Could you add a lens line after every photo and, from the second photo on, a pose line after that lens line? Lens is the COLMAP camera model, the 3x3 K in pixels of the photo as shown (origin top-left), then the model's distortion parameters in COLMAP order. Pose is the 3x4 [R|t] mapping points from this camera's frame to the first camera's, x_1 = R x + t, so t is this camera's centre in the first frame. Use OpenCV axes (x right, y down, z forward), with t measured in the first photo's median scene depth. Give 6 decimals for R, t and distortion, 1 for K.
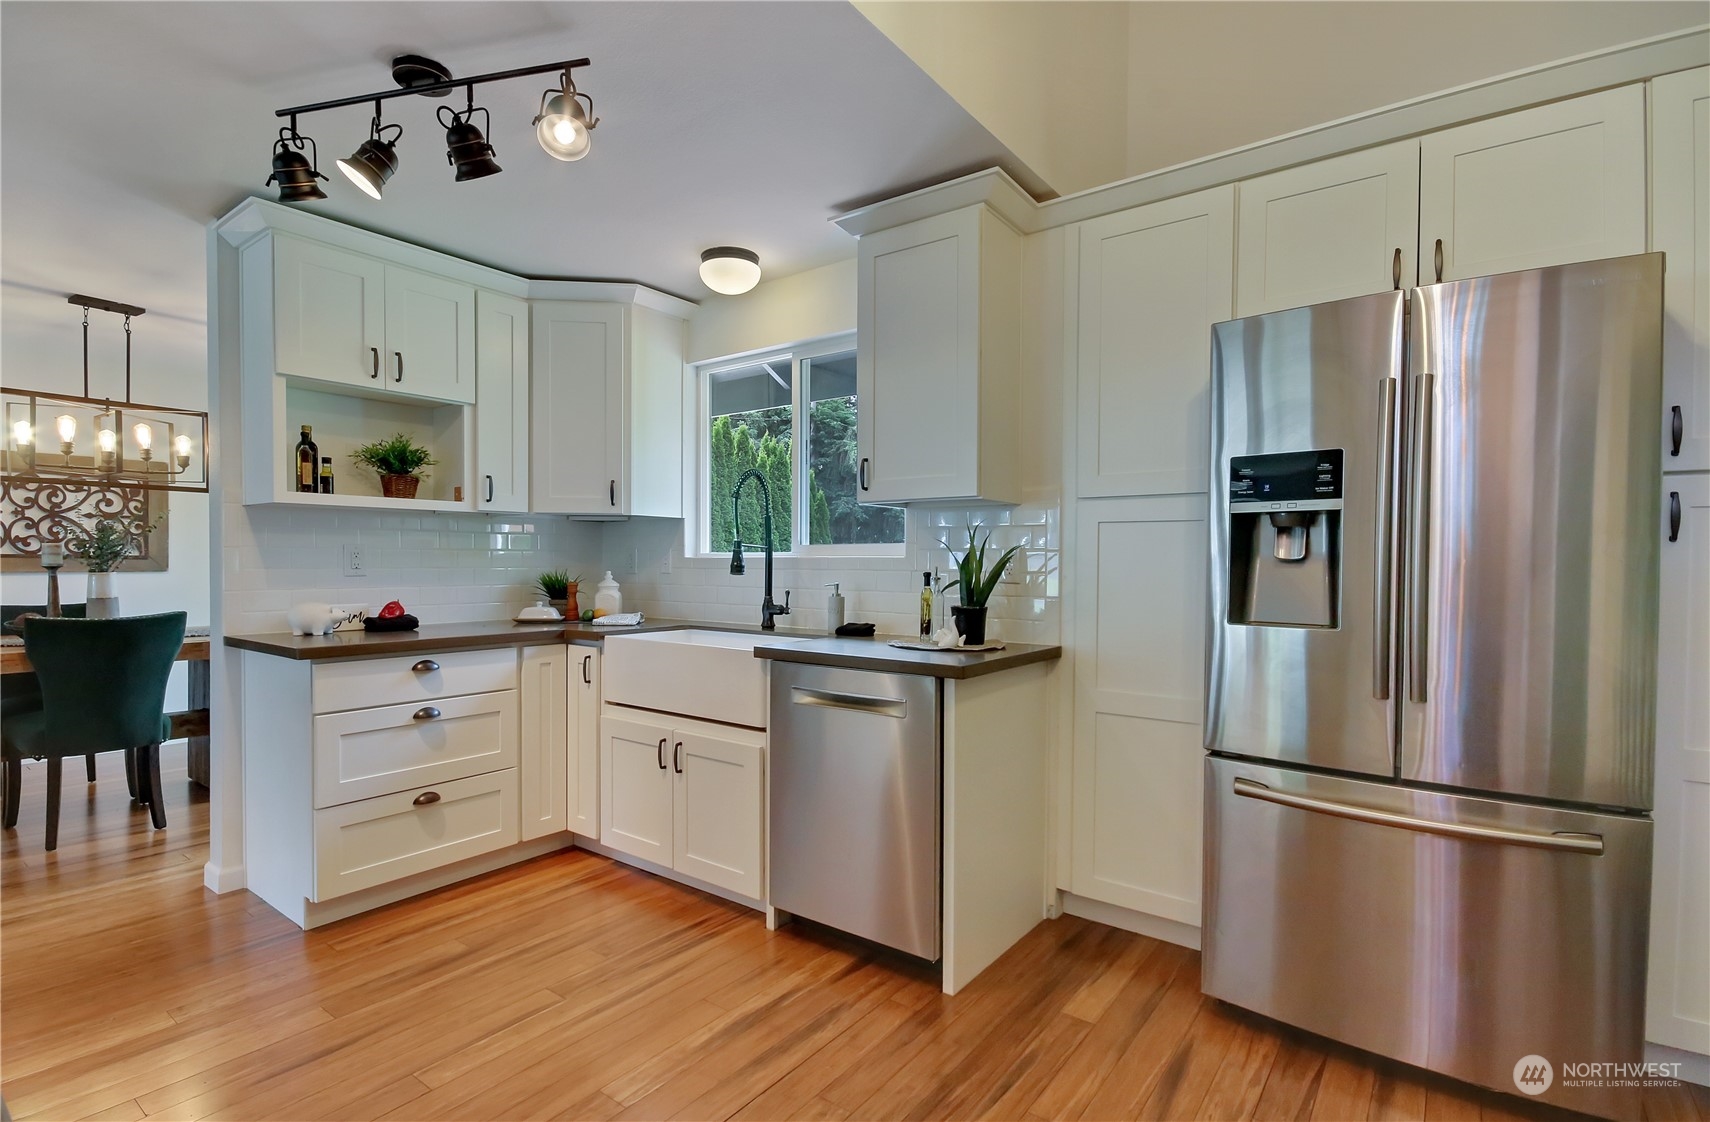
lens RADIAL K [[813.0, 0, 855.4], [0, 813.0, 561.2], [0, 0, 1]] dist [-0.002635, -0.001061]
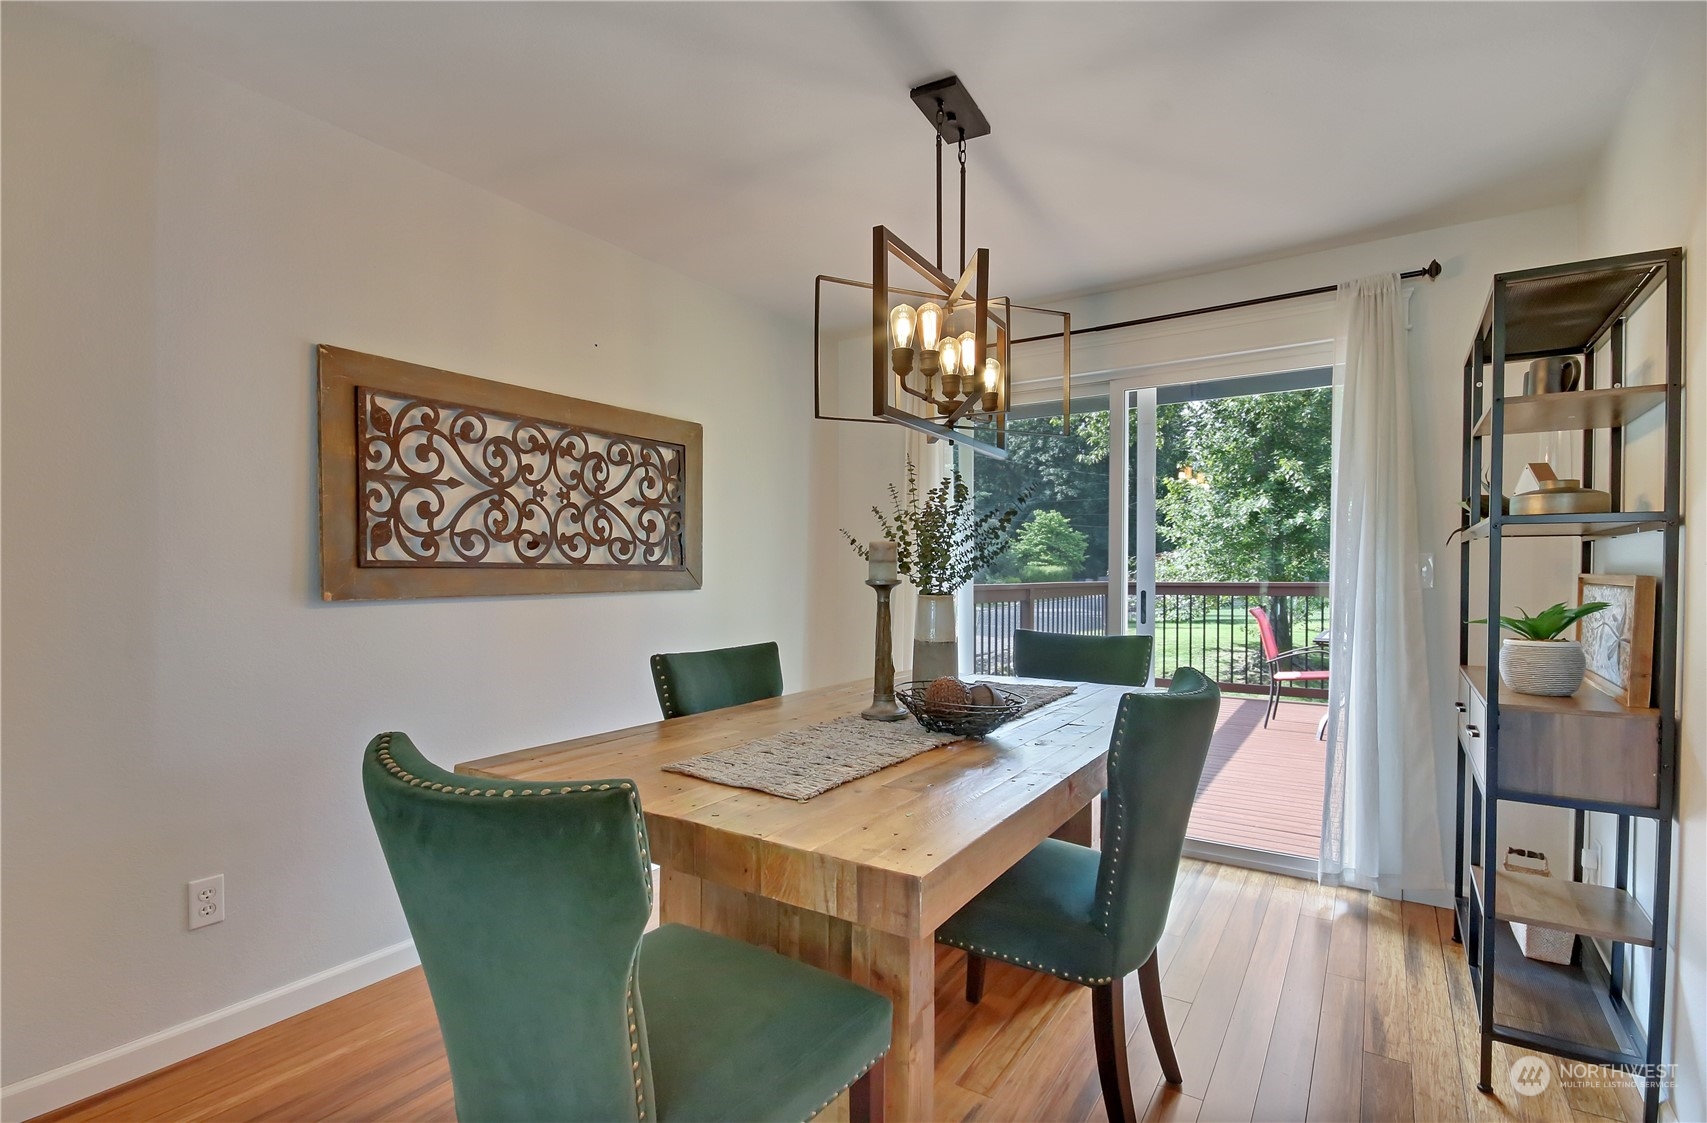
lens RADIAL K [[811.6, 0, 850.0], [0, 811.6, 575.8], [0, 0, 1]] dist [-0.002635, -0.001061]
pose [[0.998612, -0.001427, 0.052656, -1.035383], [0.001213, 0.999991, 0.004100, -0.001618], [-0.052661, -0.004030, 0.998604, 0.456229]]
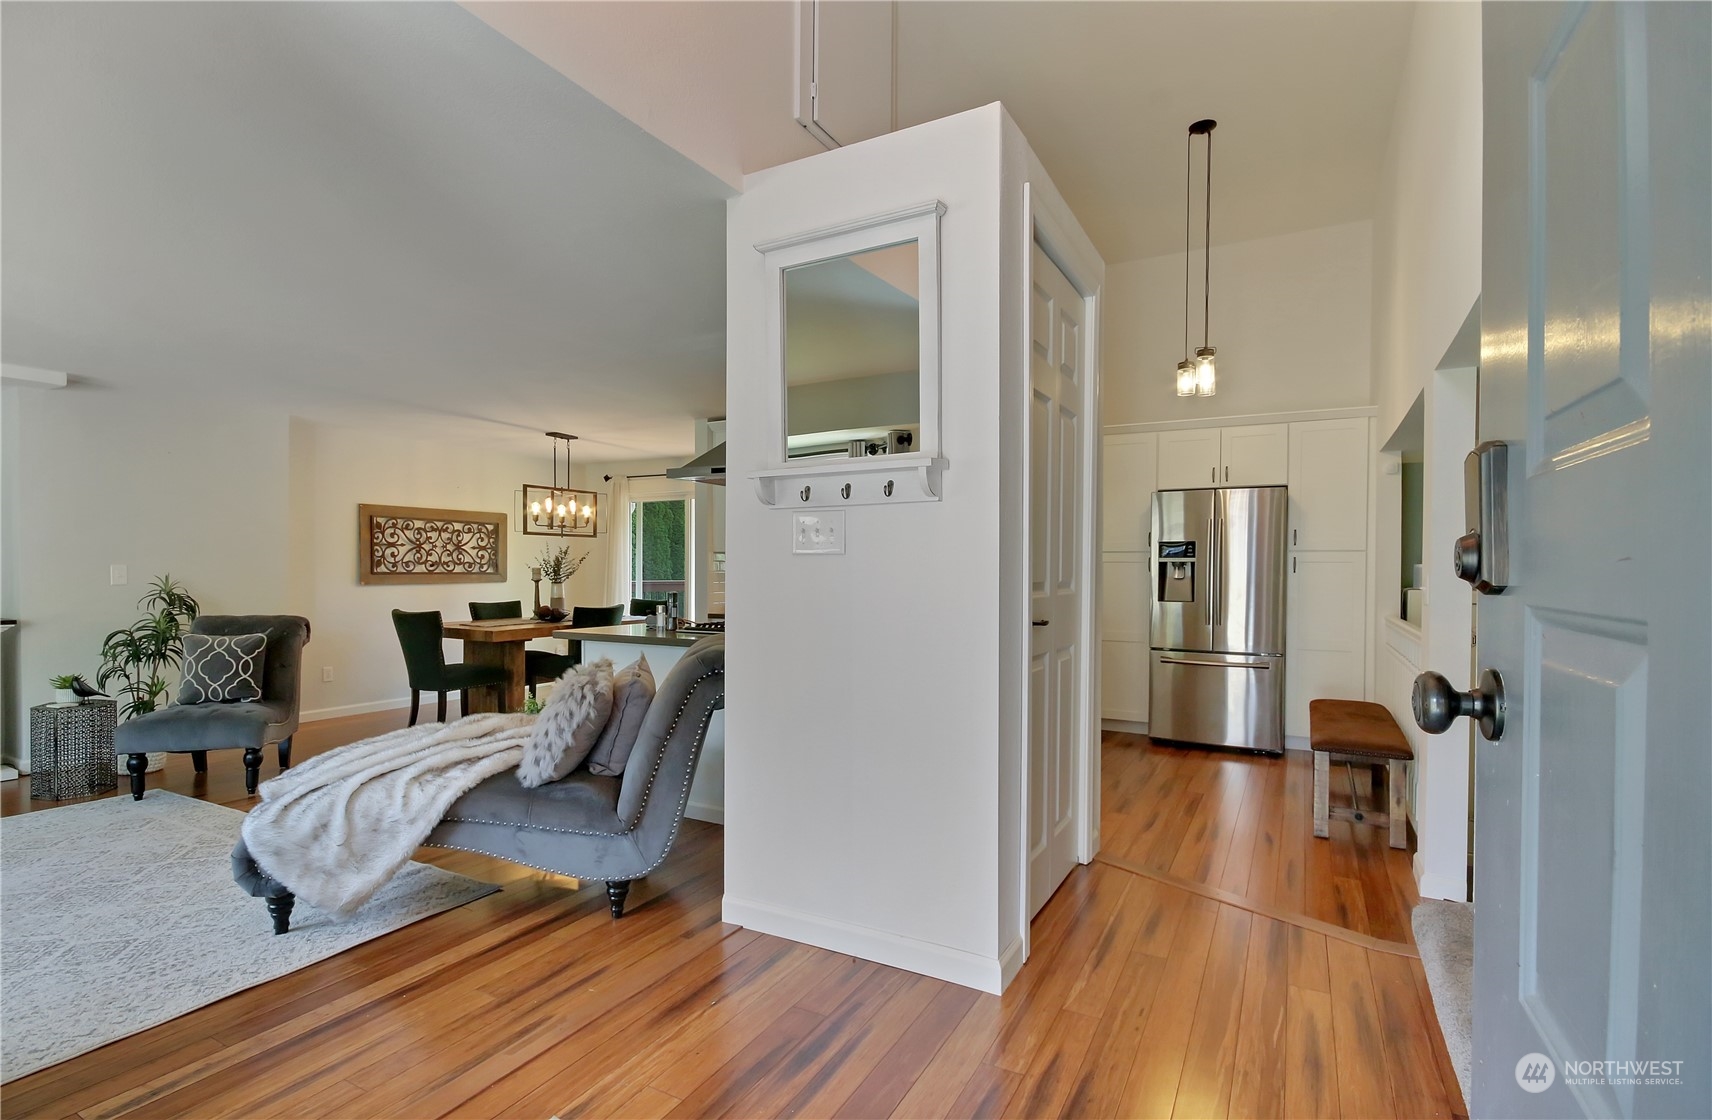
lens RADIAL K [[814.0, 0, 858.7], [0, 814.0, 574.0], [0, 0, 1]] dist [-0.002635, -0.001061]
pose [[0.989594, 0.000102, 0.143887, -0.538393], [-0.000676, 0.999992, 0.003944, -0.014185], [-0.143885, -0.004000, 0.989586, -0.909751]]
